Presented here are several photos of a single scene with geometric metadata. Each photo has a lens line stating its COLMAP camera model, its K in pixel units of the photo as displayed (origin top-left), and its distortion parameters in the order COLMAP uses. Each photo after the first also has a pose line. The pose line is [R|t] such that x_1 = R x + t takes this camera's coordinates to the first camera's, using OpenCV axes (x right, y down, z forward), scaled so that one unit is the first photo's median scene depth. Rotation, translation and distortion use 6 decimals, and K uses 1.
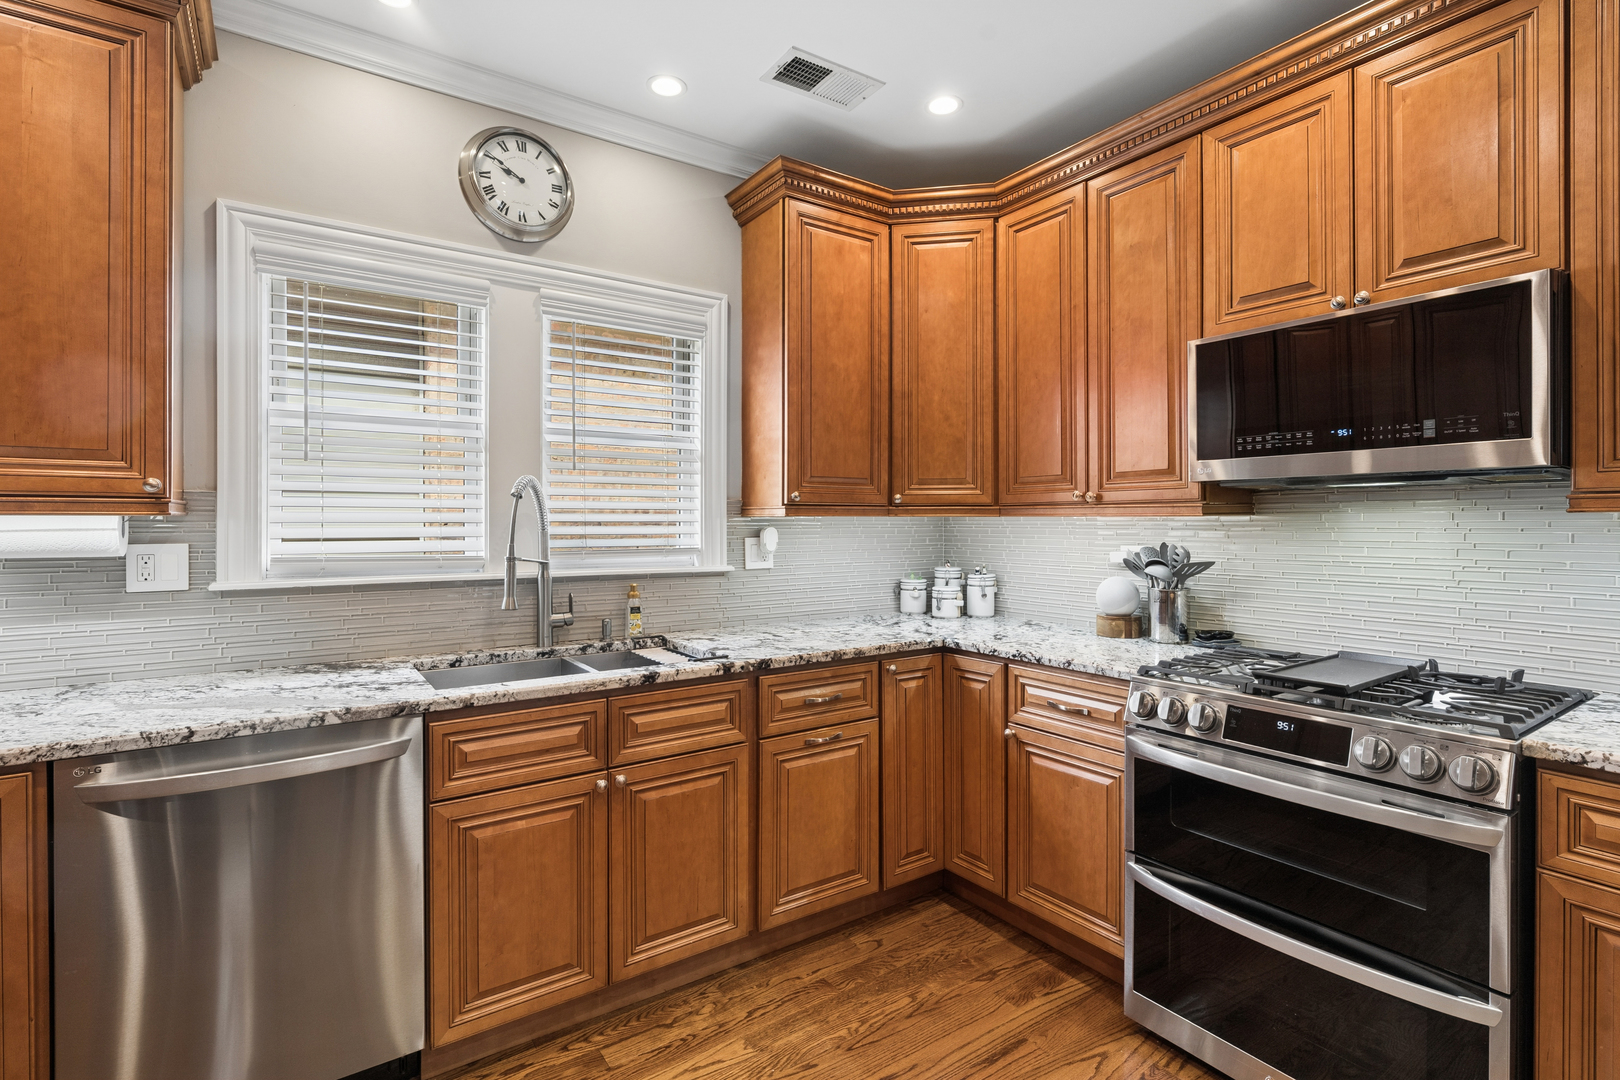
lens RADIAL K [[776.9, 0, 813.7], [0, 776.9, 527.3], [0, 0, 1]] dist [-0.012253, 0.000336]
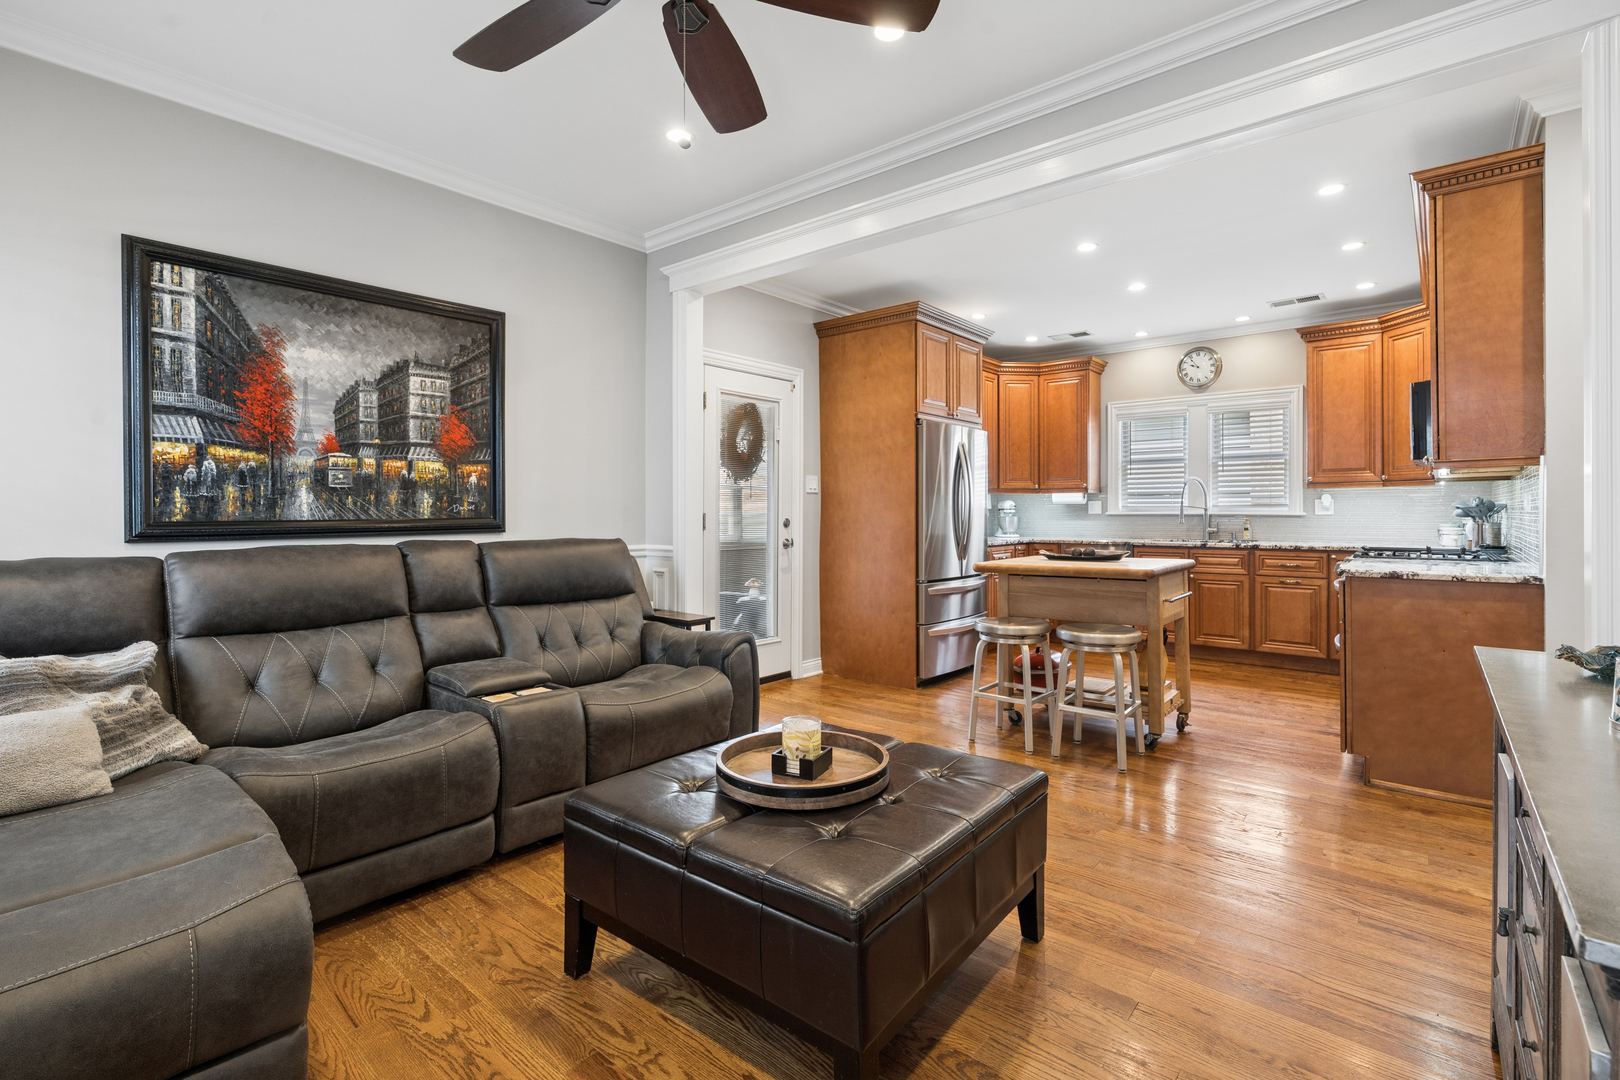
lens RADIAL K [[734.9, 0, 838.4], [0, 734.9, 510.3], [0, 0, 1]] dist [-0.001787, 0.000188]
pose [[0.290153, 0.001689, -0.956979, 1.695882], [0.000861, 0.999998, 0.002026, 0.045654], [0.956980, -0.001412, 0.290151, -0.939435]]
